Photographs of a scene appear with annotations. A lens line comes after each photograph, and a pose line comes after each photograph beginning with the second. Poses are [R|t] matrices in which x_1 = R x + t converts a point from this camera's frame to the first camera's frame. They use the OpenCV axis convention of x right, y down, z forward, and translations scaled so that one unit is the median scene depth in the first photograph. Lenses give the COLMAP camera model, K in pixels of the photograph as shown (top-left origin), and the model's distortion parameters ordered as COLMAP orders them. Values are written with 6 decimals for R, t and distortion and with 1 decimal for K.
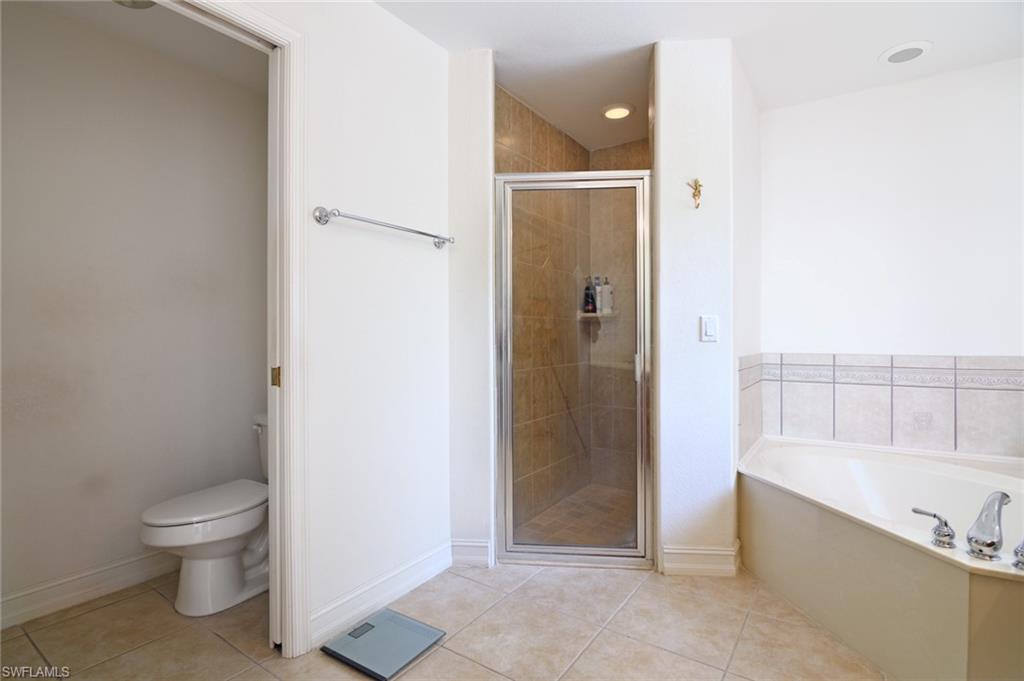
lens RADIAL K [[520.2, 0, 494.0], [0, 520.2, 337.4], [0, 0, 1]] dist [-0.002363, -0.013609]
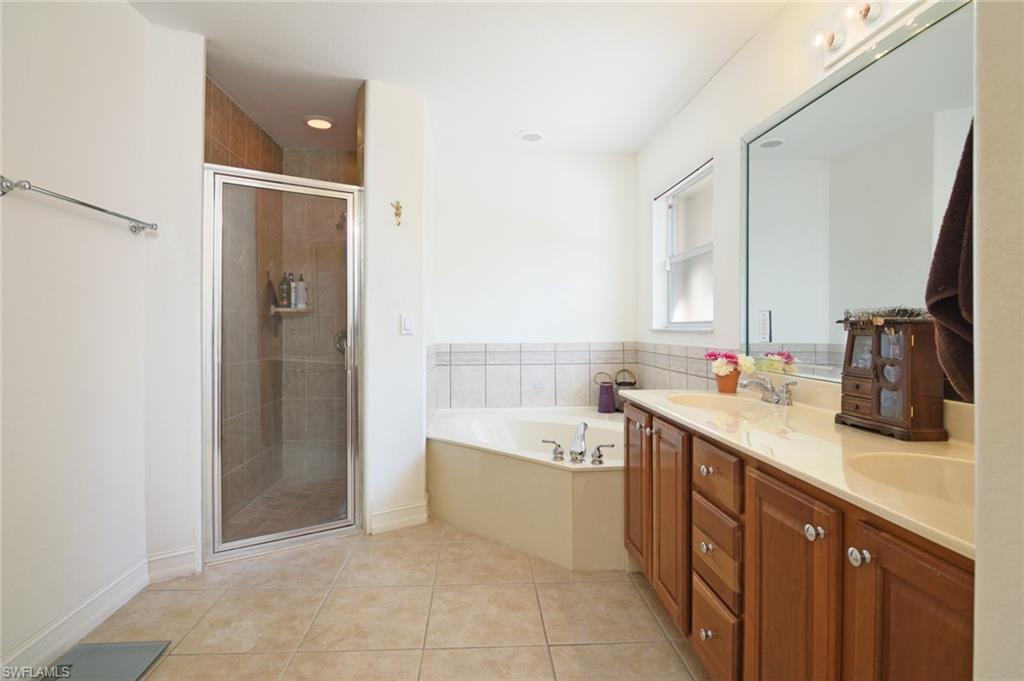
lens RADIAL K [[523.7, 0, 516.0], [0, 523.7, 323.6], [0, 0, 1]] dist [0.000129, -0.000048]
pose [[0.775751, 0.005354, 0.631016, -0.167949], [0.005133, 0.999877, -0.014793, 0.002123], [-0.631018, 0.014715, 0.775629, -0.124046]]
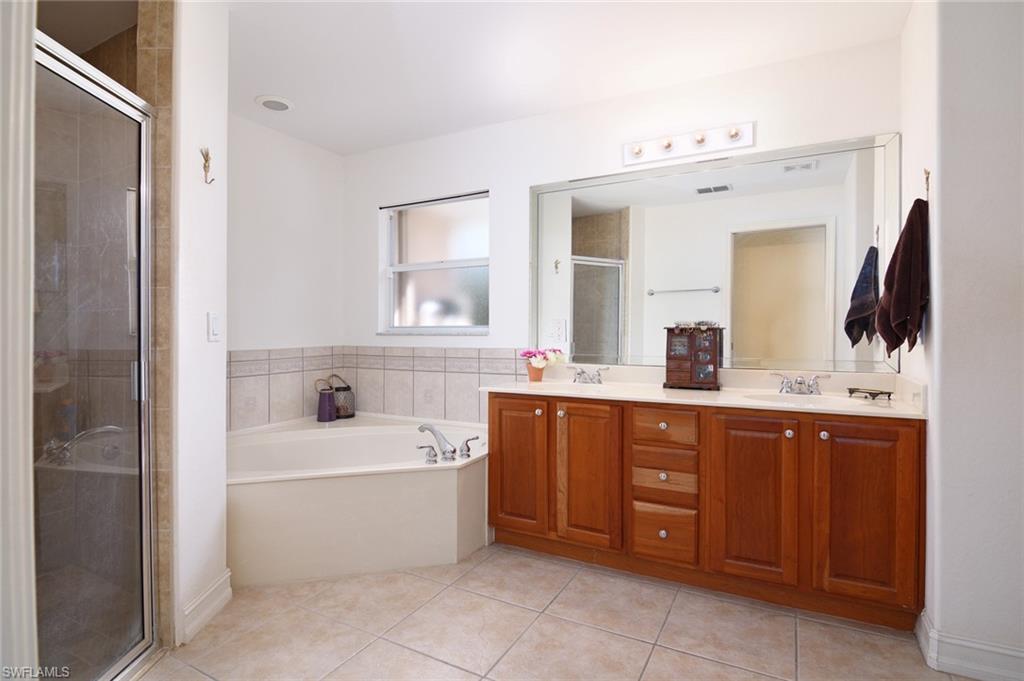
lens RADIAL K [[508.1, 0, 513.4], [0, 508.1, 331.9], [0, 0, 1]] dist [-0.002465, -0.000948]
pose [[-0.117814, -0.001427, 0.993035, -0.480668], [0.008666, 0.999959, 0.002465, -0.006112], [-0.992998, 0.008896, -0.117797, 0.604226]]
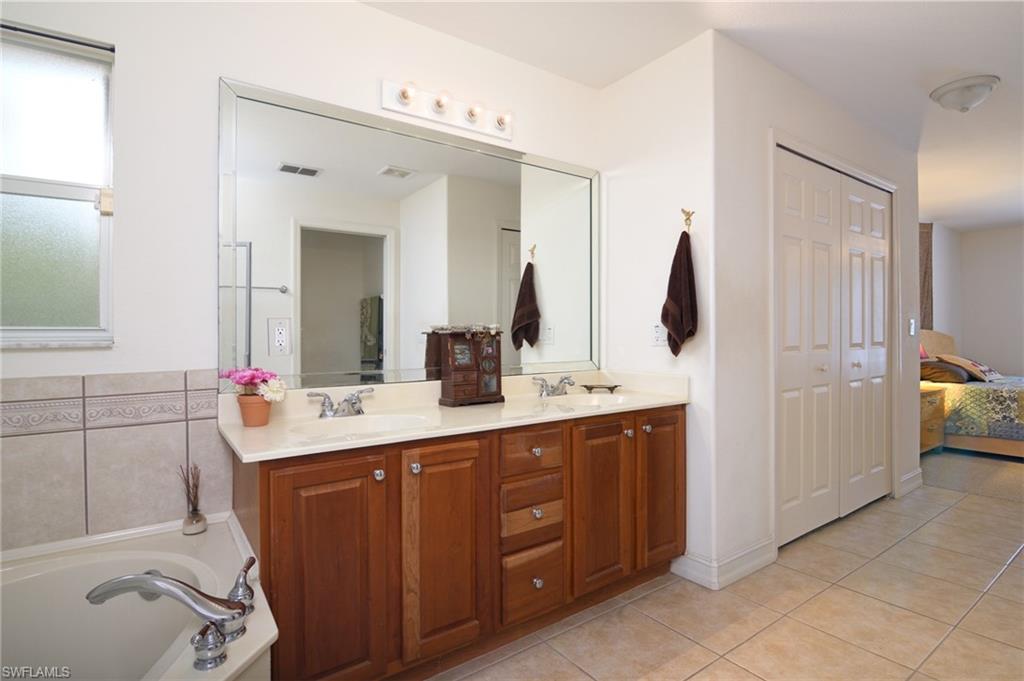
lens RADIAL K [[511.0, 0, 491.7], [0, 511.0, 339.4], [0, 0, 1]] dist [-0.004888, -0.001207]
pose [[-0.935871, 0.003531, 0.352324, 0.206620], [0.009795, 0.999824, 0.015999, -0.010342], [-0.352206, 0.018424, -0.935741, 0.962438]]
